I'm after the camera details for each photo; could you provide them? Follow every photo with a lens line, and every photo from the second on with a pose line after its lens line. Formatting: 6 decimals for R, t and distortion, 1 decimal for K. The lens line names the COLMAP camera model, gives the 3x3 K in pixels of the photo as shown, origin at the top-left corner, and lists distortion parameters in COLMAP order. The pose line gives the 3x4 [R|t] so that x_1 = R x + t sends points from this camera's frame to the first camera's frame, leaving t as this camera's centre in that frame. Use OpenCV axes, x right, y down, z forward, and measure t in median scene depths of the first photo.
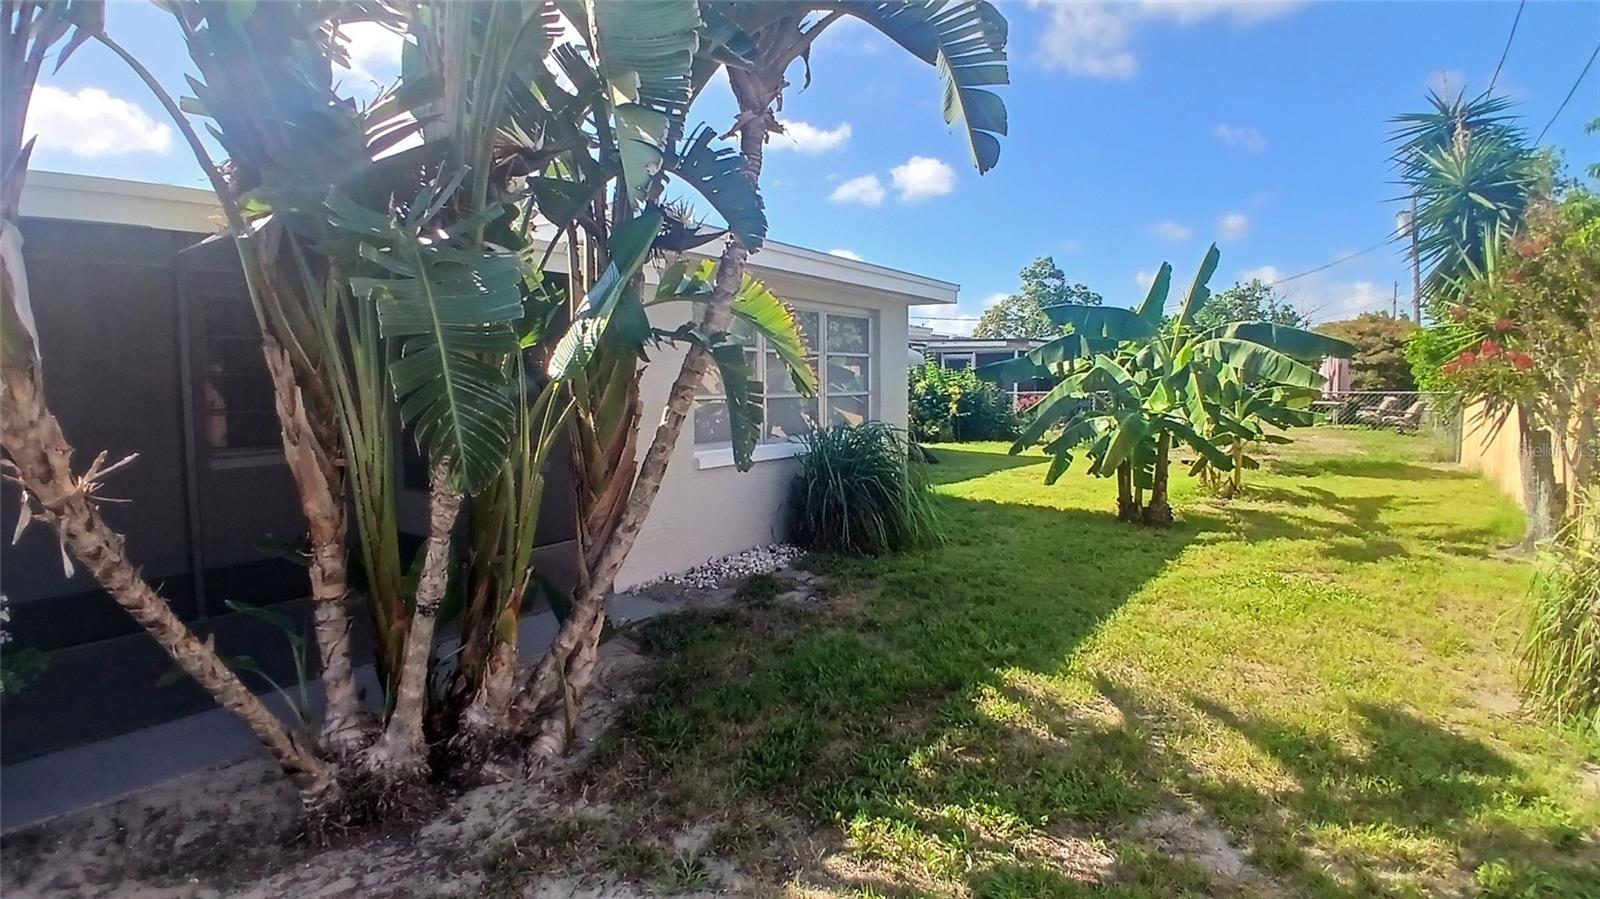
lens RADIAL K [[785.8, 0, 800.0], [0, 785.8, 449.5], [0, 0, 1]] dist [-0.000018, 0.000036]
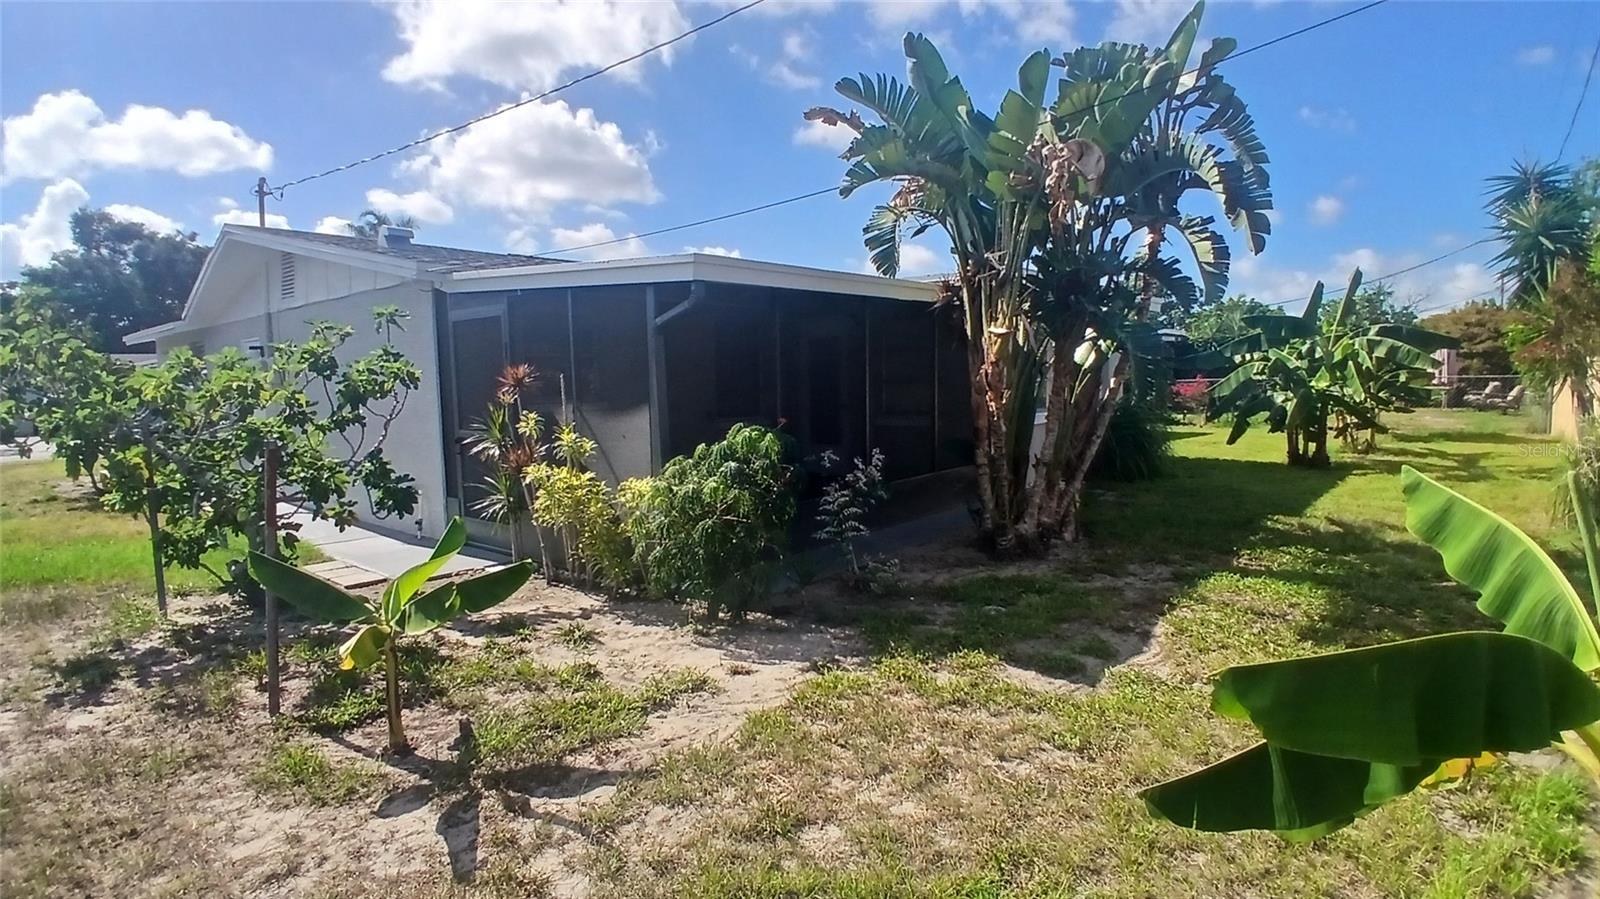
lens RADIAL K [[811.8, 0, 801.6], [0, 811.8, 455.5], [0, 0, 1]] dist [-0.025744, -0.000854]
pose [[0.996959, -0.006870, -0.077624, -0.340779], [0.007512, 0.999940, 0.007973, 0.051172], [0.077565, -0.008531, 0.996951, -0.484013]]
